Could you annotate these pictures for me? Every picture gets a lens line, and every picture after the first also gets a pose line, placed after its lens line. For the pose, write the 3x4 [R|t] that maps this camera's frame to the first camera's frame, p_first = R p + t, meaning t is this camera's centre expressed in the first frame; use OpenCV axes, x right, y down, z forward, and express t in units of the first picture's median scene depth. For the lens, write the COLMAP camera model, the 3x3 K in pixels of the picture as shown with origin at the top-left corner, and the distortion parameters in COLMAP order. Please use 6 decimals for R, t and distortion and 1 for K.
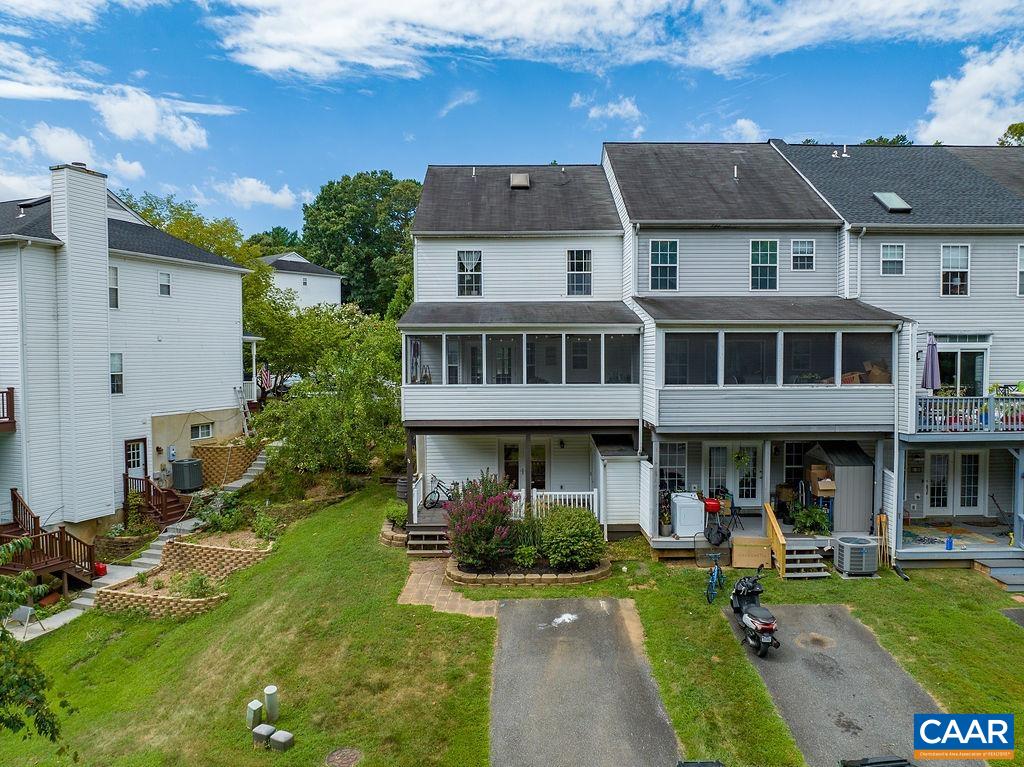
lens RADIAL K [[722.3, 0, 512.0], [0, 722.3, 383.5], [0, 0, 1]] dist [-0.026639, -0.003878]
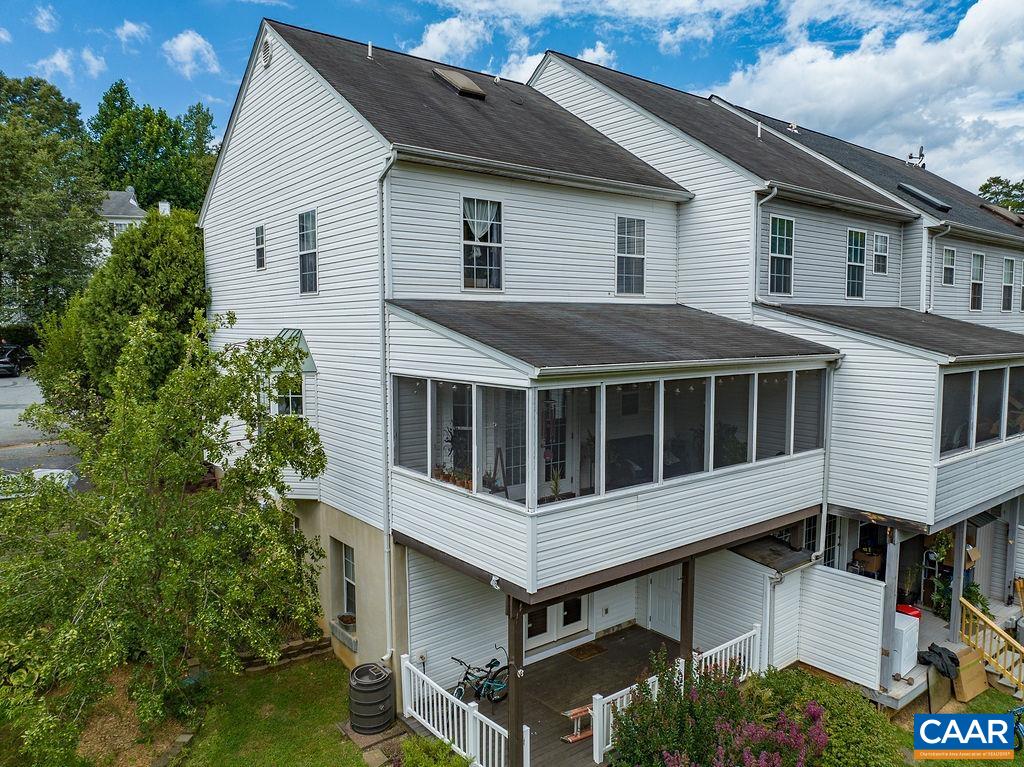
lens RADIAL K [[725.2, 0, 512.0], [0, 725.2, 383.5], [0, 0, 1]] dist [-0.058496, 0.041340]
pose [[0.787758, -0.049314, 0.614008, -0.389760], [0.021890, 0.998402, 0.052102, -0.087910], [-0.615596, -0.027604, 0.787579, 0.632942]]
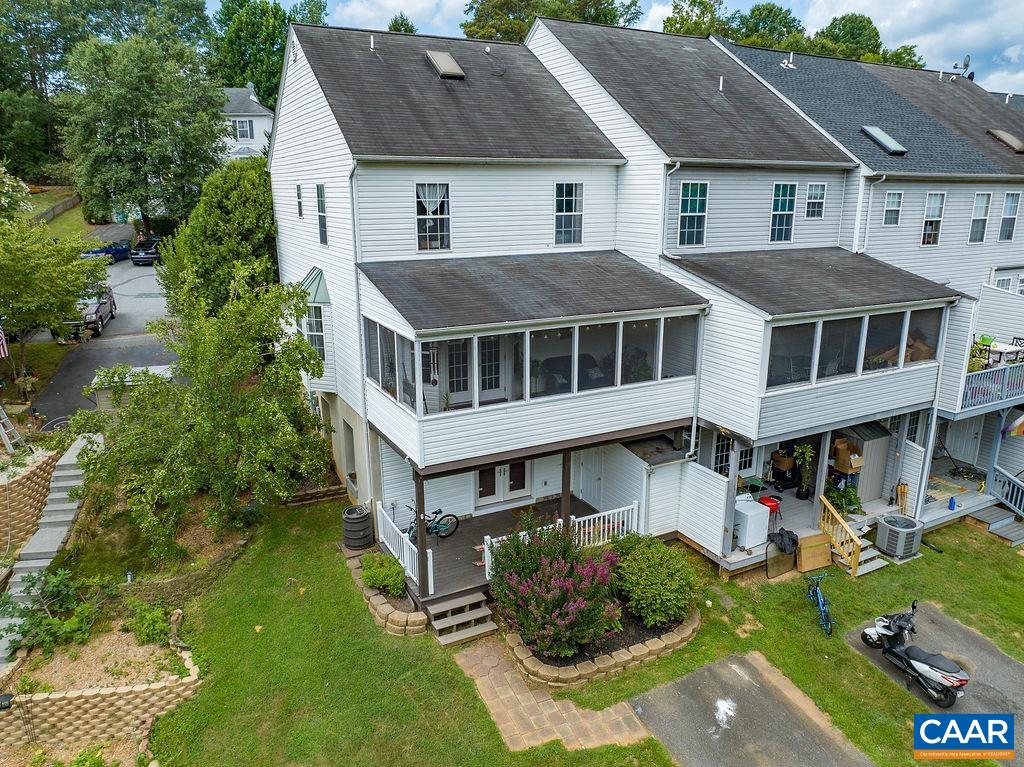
lens RADIAL K [[722.3, 0, 512.0], [0, 722.3, 383.5], [0, 0, 1]] dist [-0.026639, -0.003878]
pose [[0.886522, -0.118295, 0.447308, -0.345720], [0.015342, 0.973748, 0.227110, -0.165988], [-0.462432, -0.194476, 0.865064, 0.366853]]
